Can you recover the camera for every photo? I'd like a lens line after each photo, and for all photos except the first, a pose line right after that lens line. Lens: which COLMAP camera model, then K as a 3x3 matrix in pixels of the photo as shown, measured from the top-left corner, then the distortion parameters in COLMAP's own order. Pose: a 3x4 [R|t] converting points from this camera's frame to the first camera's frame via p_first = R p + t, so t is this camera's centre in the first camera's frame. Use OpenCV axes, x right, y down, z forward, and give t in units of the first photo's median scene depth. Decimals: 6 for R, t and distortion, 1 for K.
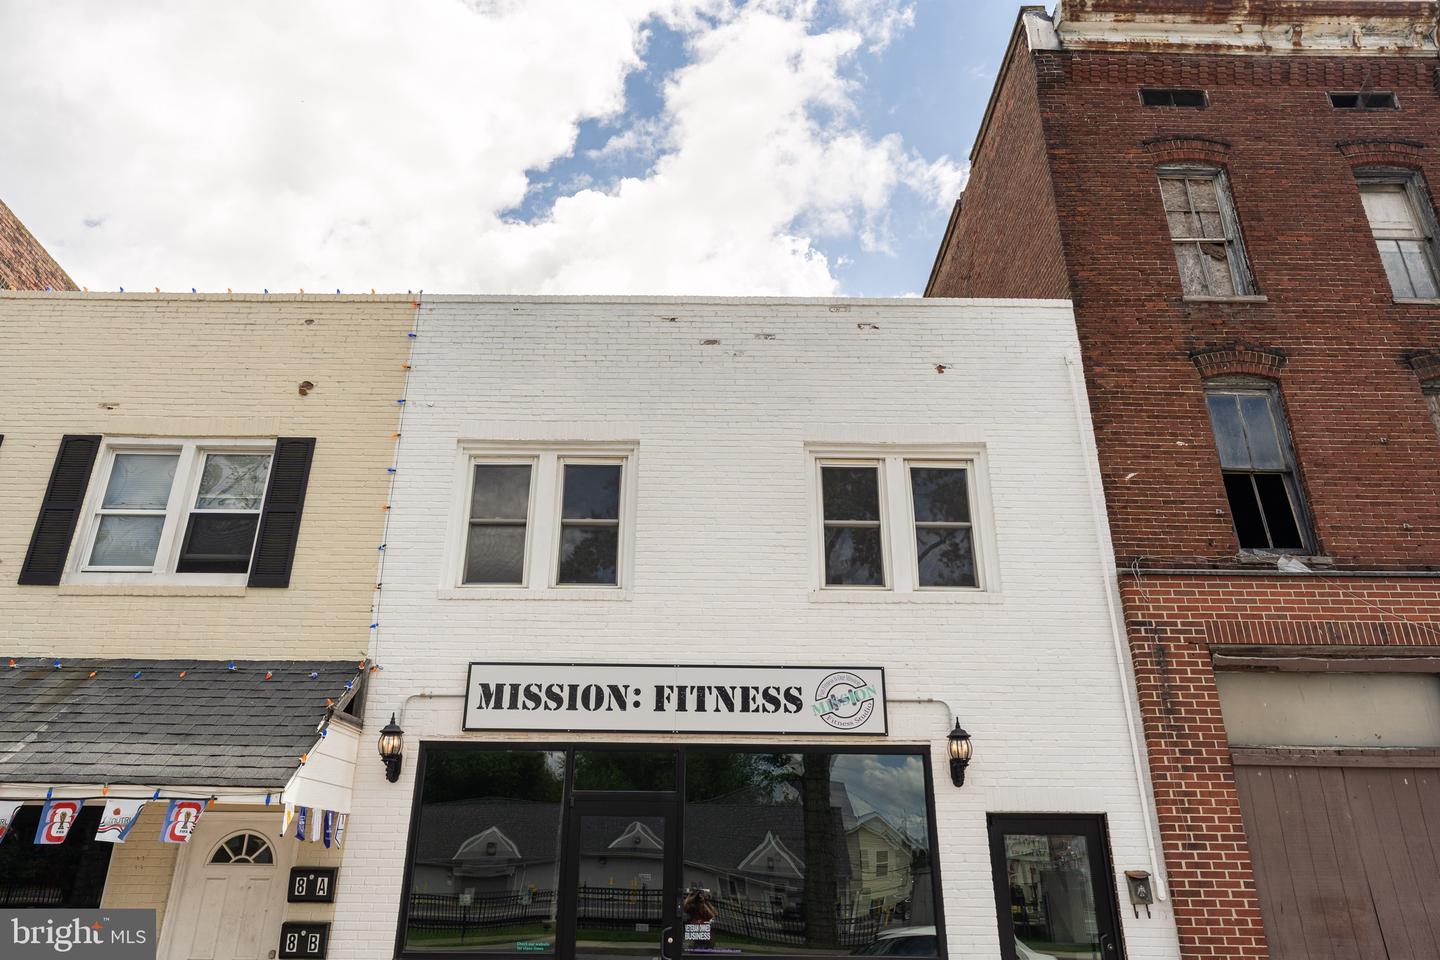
lens RADIAL K [[956.9, 0, 711.5], [0, 956.9, 484.9], [0, 0, 1]] dist [0.006295, 0.004000]
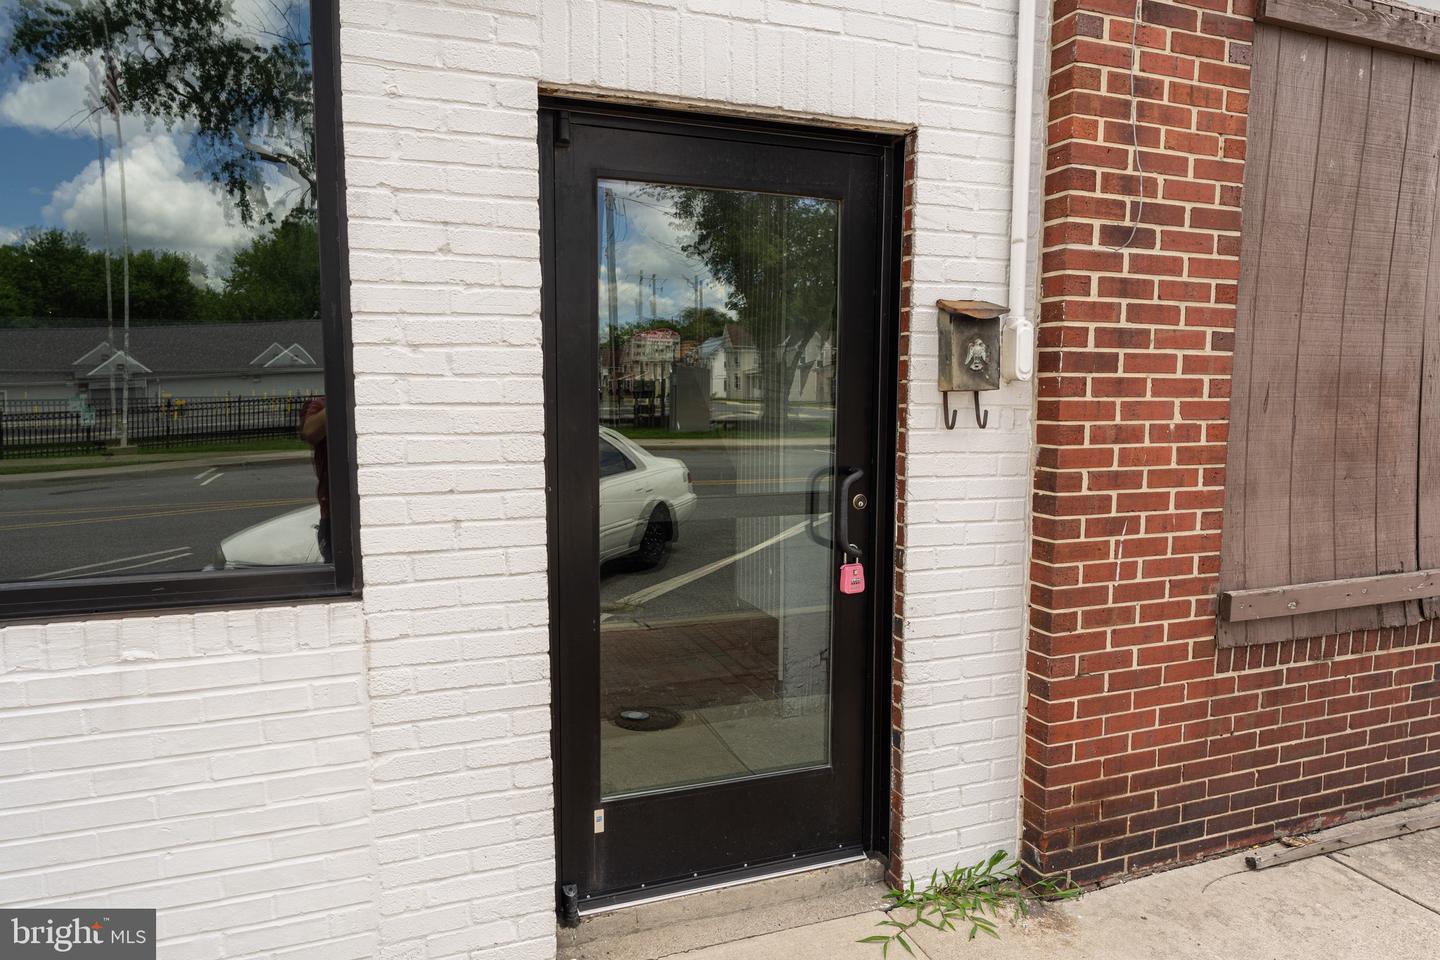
lens RADIAL K [[898.6, 0, 720.0], [0, 898.6, 480.0], [0, 0, 1]] dist [0.001404, 0.000700]
pose [[0.934438, -0.038199, 0.354071, 0.250368], [-0.137581, 0.878319, 0.457851, 0.329503], [-0.328477, -0.476547, 0.815479, 0.751003]]
